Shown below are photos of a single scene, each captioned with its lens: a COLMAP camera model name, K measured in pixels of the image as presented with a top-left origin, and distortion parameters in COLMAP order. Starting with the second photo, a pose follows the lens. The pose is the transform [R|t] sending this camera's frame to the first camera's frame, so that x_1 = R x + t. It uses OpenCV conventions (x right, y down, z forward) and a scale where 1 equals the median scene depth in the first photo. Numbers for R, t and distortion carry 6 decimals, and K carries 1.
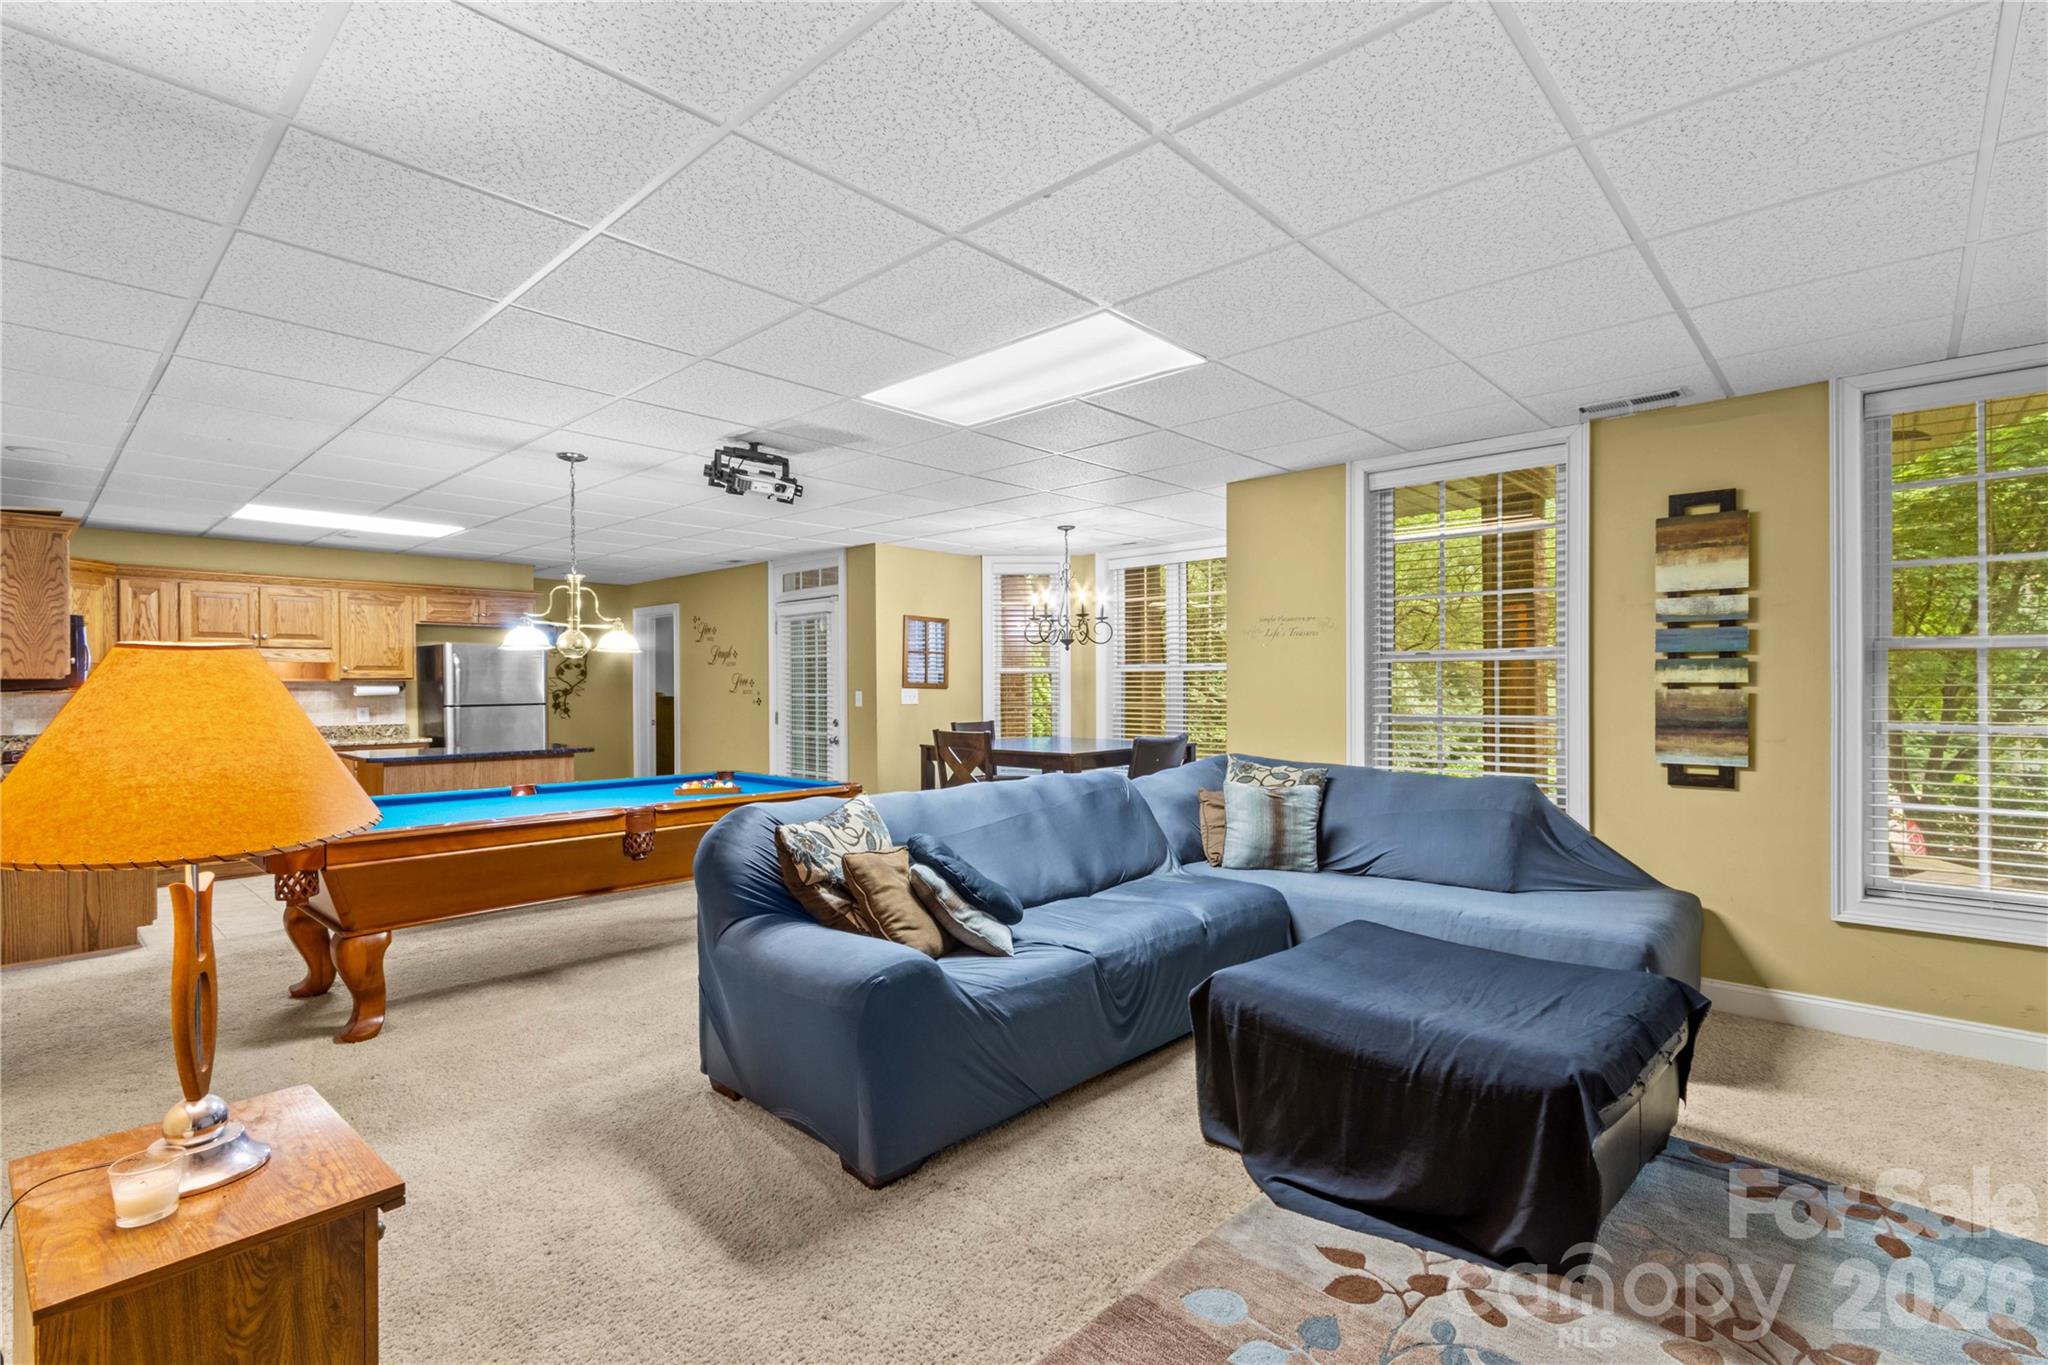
lens RADIAL K [[943.1, 0, 1023.6], [0, 943.1, 686.9], [0, 0, 1]] dist [0.010857, -0.000193]
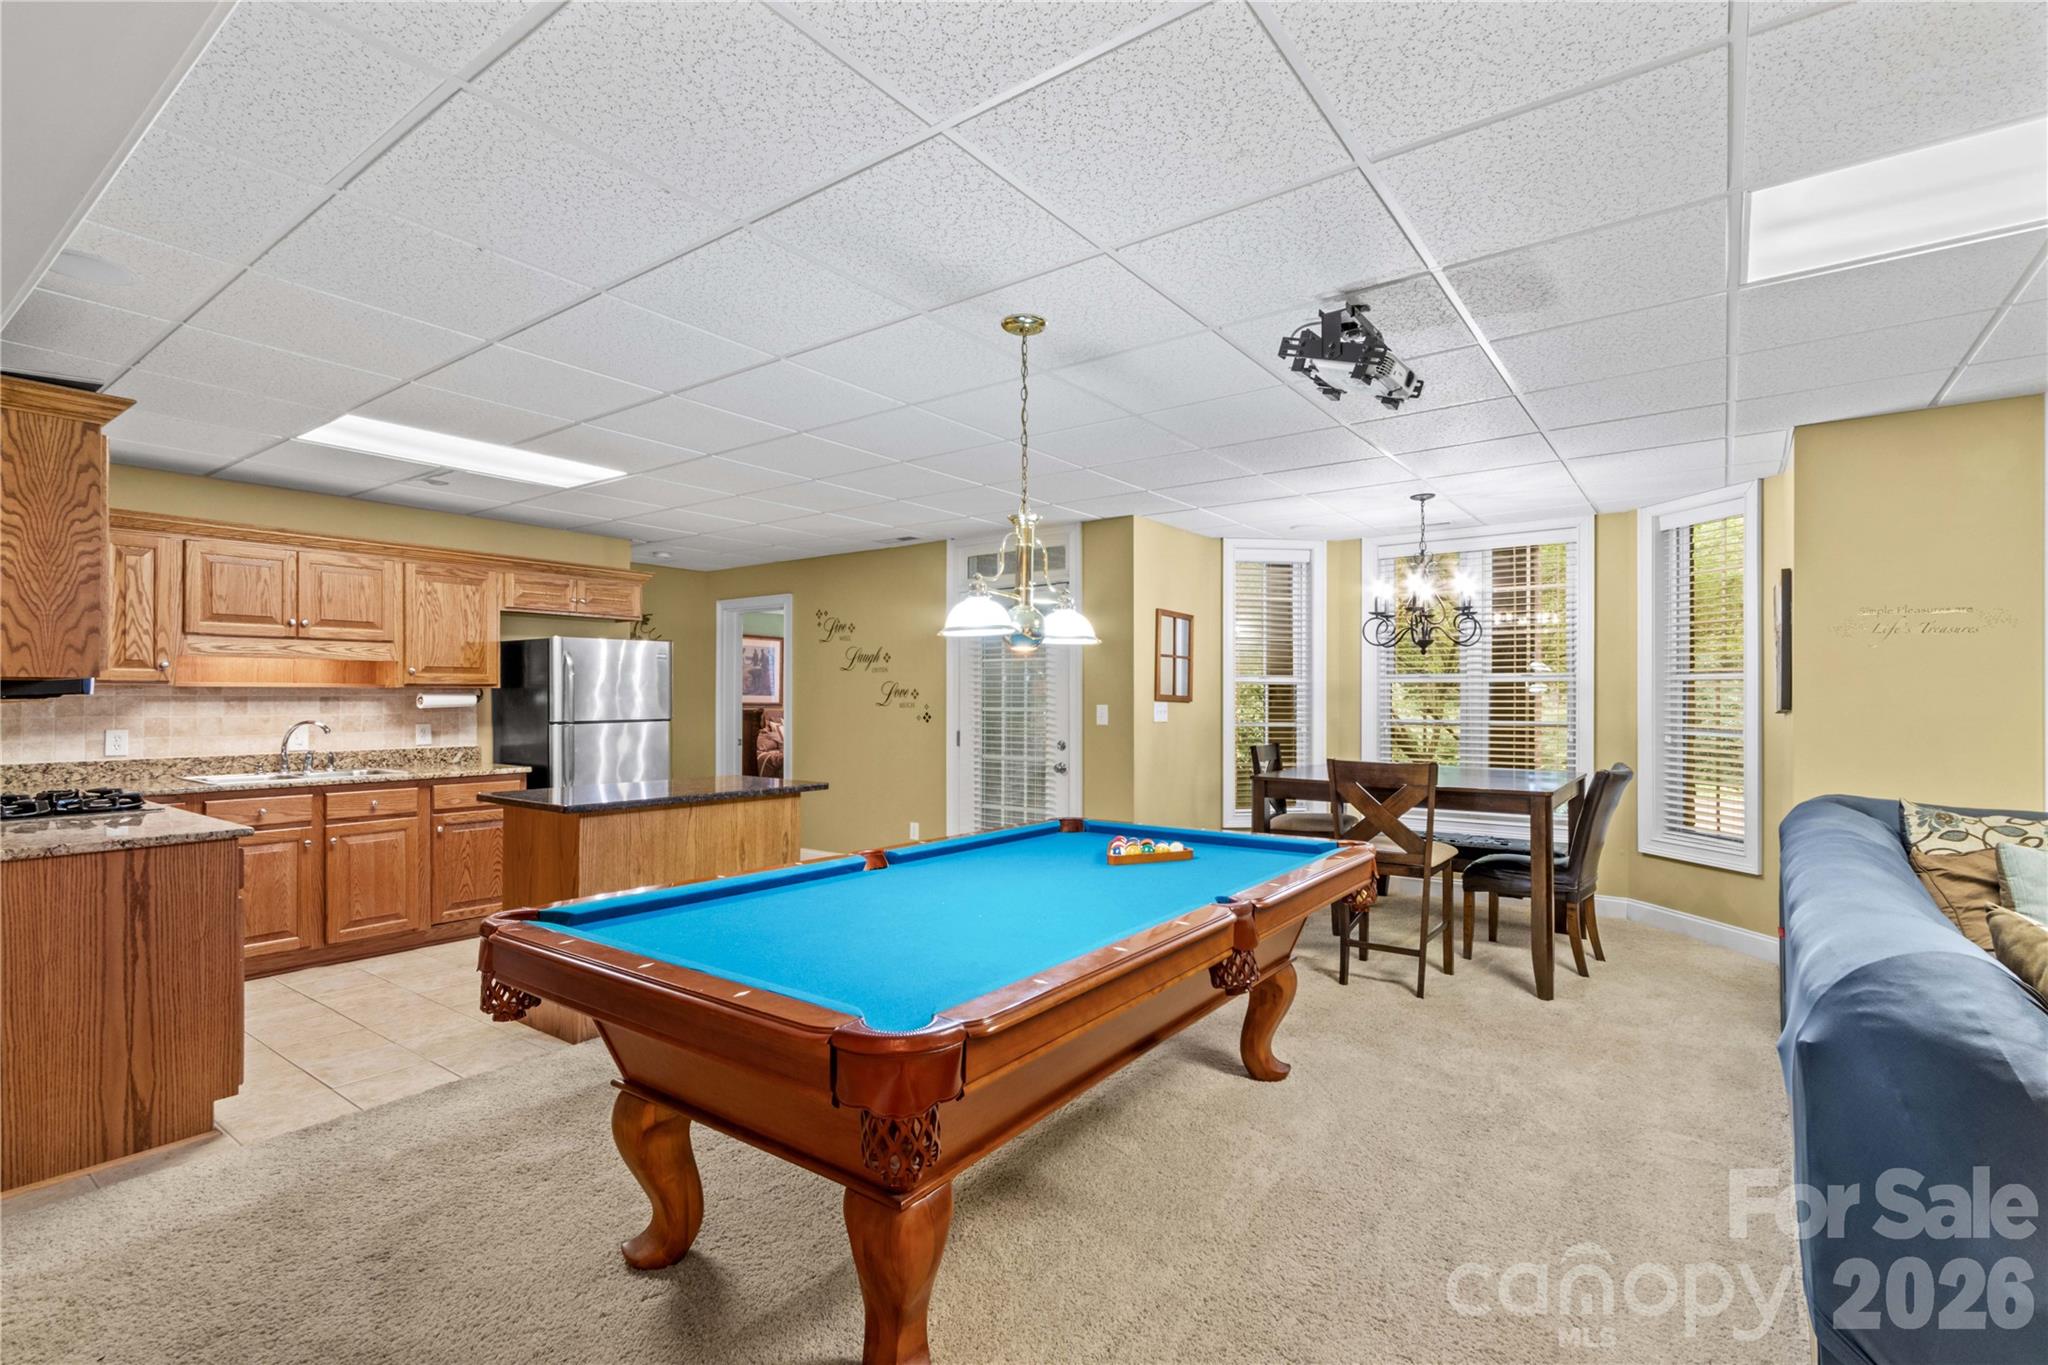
lens RADIAL K [[943.1, 0, 1019.6], [0, 943.1, 692.1], [0, 0, 1]] dist [0.010857, -0.000193]
pose [[0.994507, 0.006200, 0.104490, -0.327921], [-0.005294, 0.999946, -0.008946, 0.001132], [-0.104540, 0.008344, 0.994486, 0.237586]]
